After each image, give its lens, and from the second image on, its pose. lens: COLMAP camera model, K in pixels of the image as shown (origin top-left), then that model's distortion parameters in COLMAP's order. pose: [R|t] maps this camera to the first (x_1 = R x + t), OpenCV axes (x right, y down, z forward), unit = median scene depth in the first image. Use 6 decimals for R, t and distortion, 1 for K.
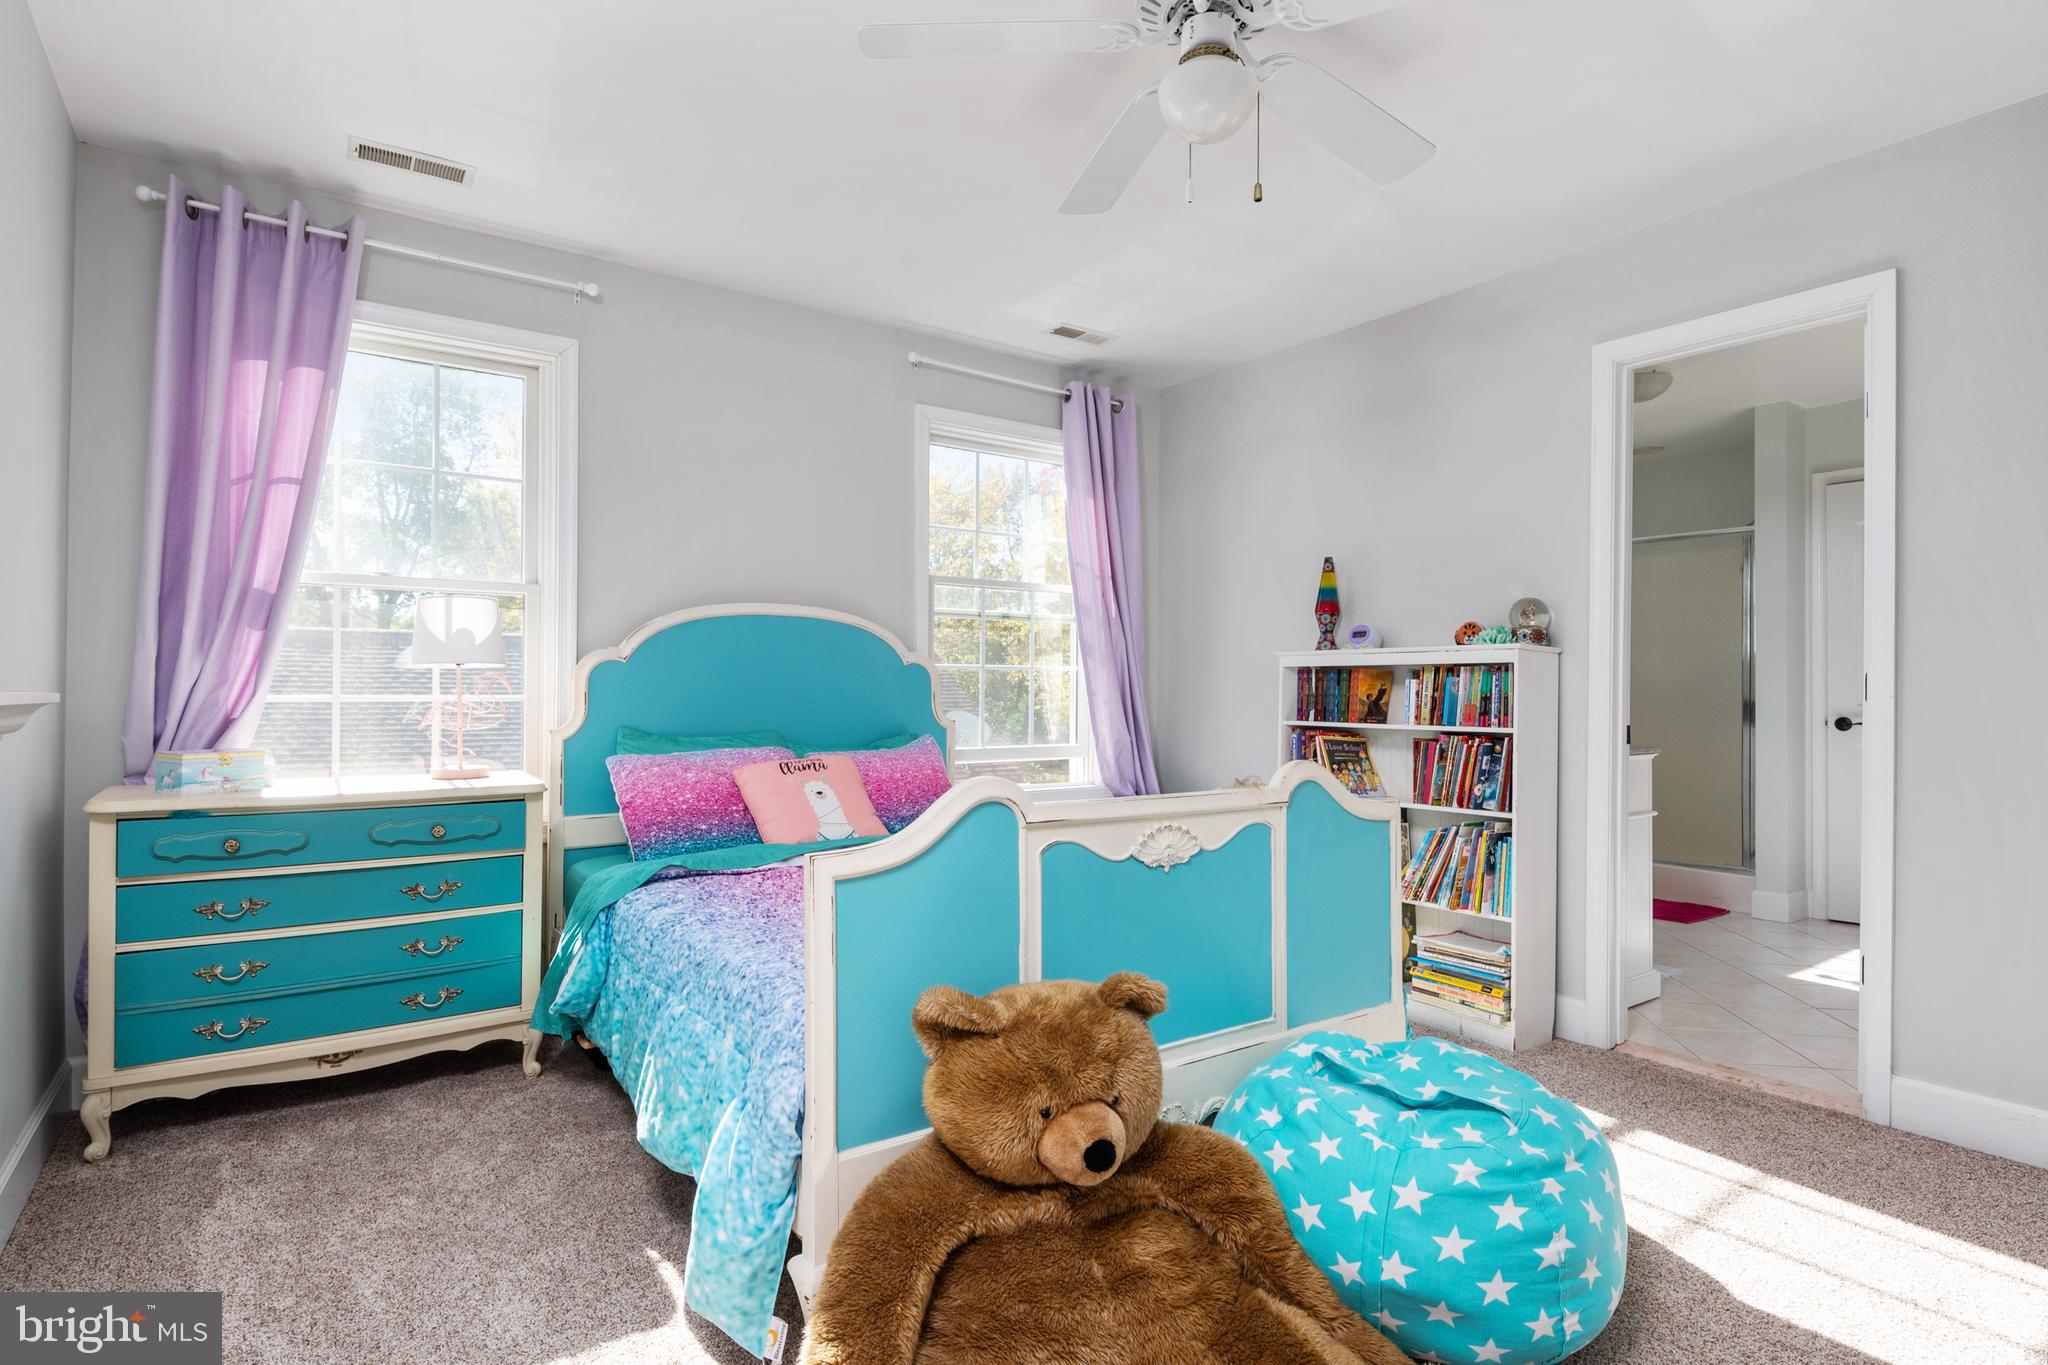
lens RADIAL K [[1048.6, 0, 1024.7], [0, 1048.6, 690.3], [0, 0, 1]] dist [-0.002650, -0.001214]
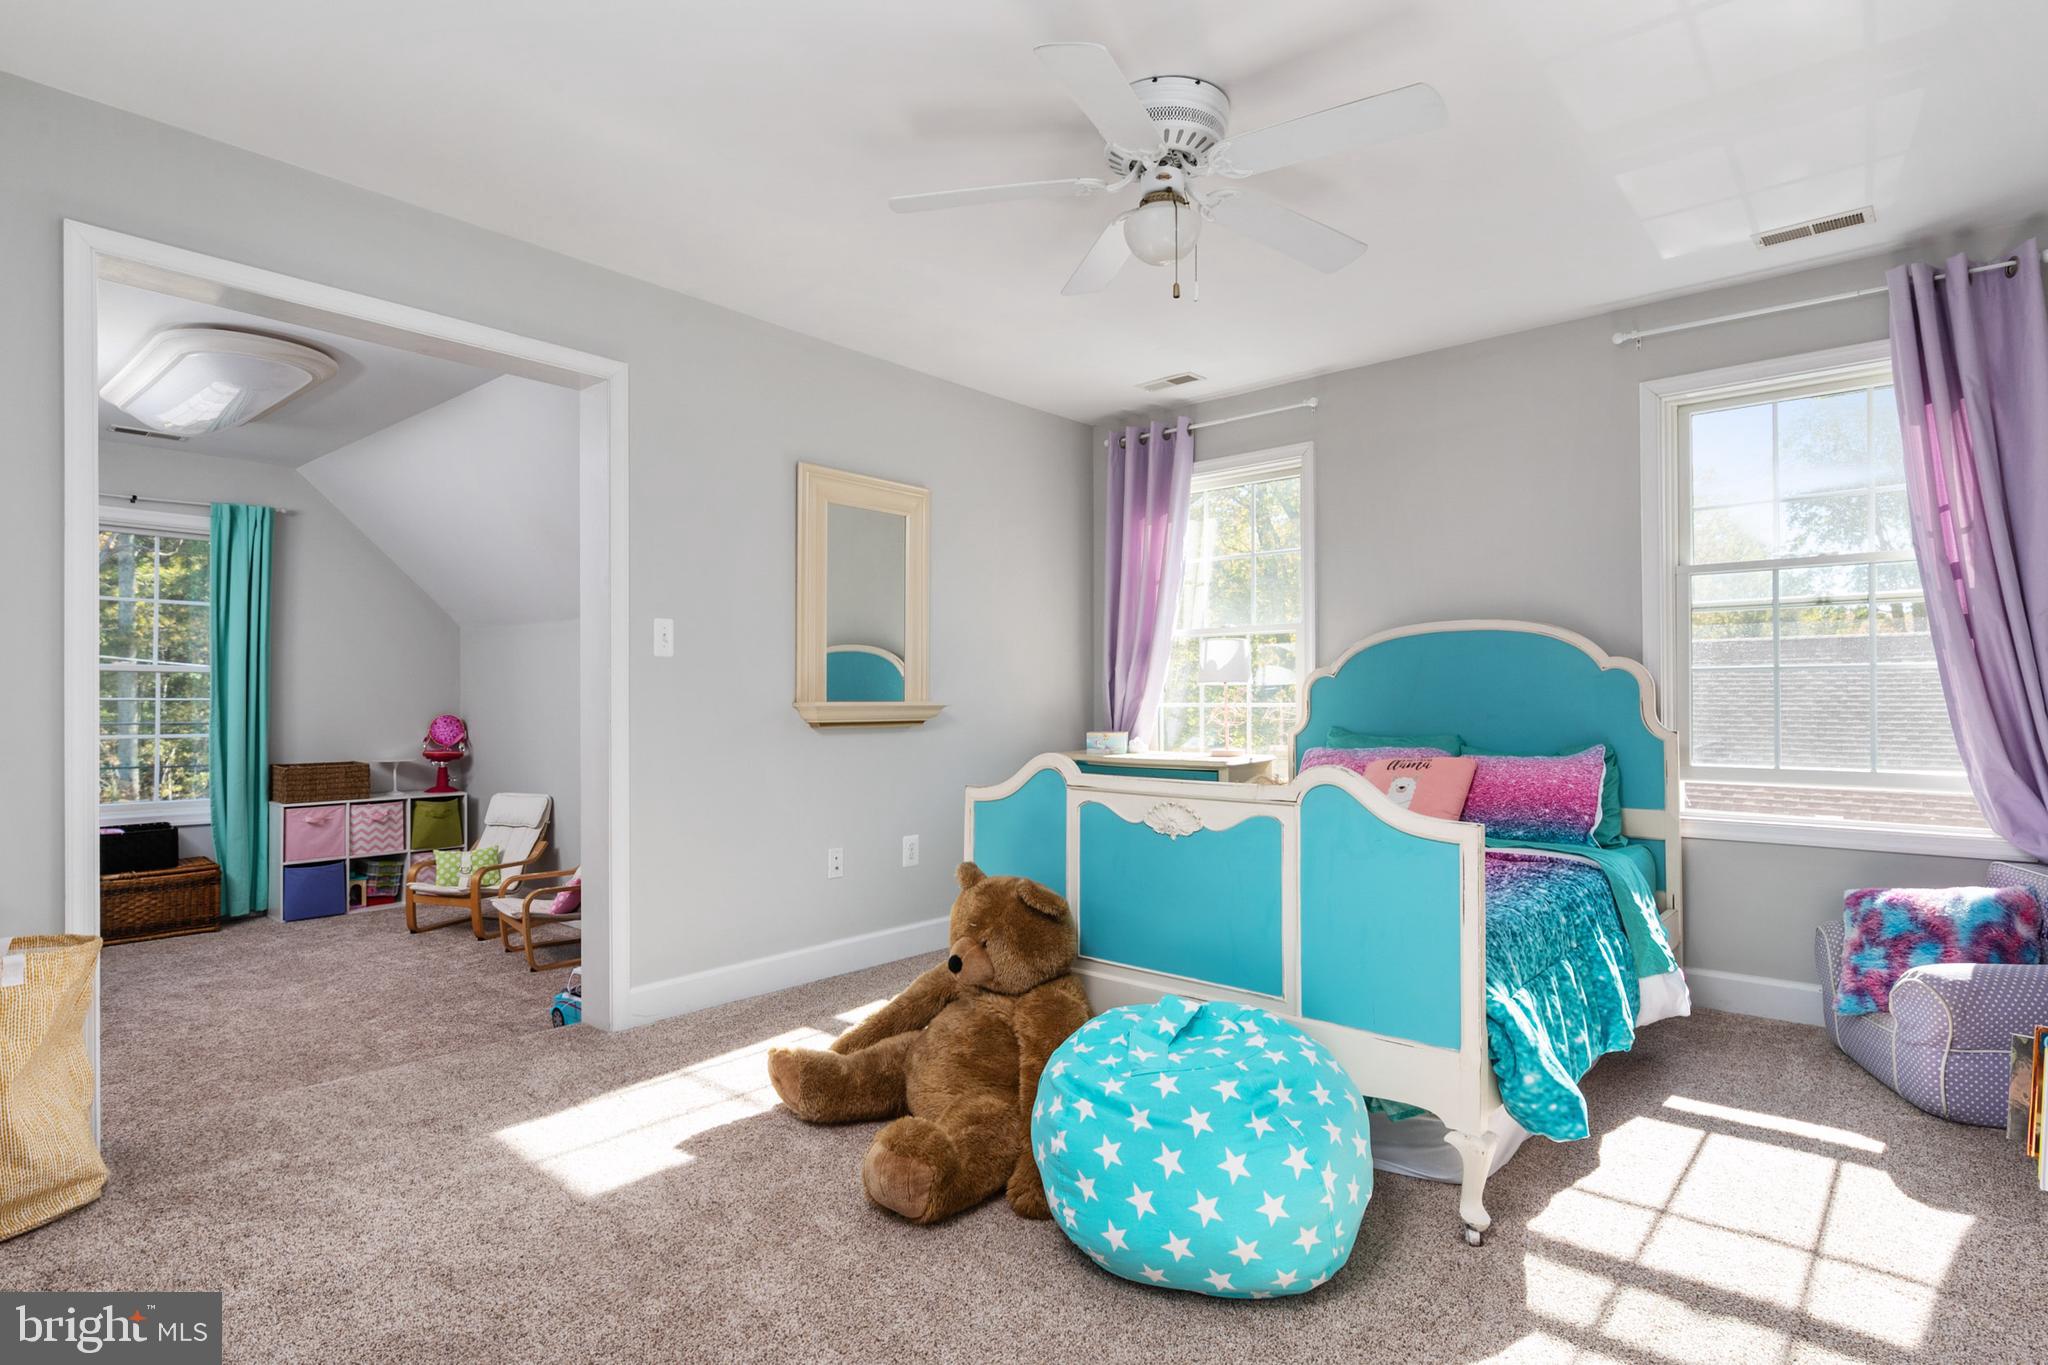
lens RADIAL K [[1048.6, 0, 1031.3], [0, 1048.6, 674.8], [0, 0, 1]] dist [-0.002650, -0.001214]
pose [[0.221950, -0.029931, -0.974599, 0.845045], [0.000301, 0.999531, -0.030628, 0.009952], [0.975058, 0.006504, 0.221855, 0.362602]]
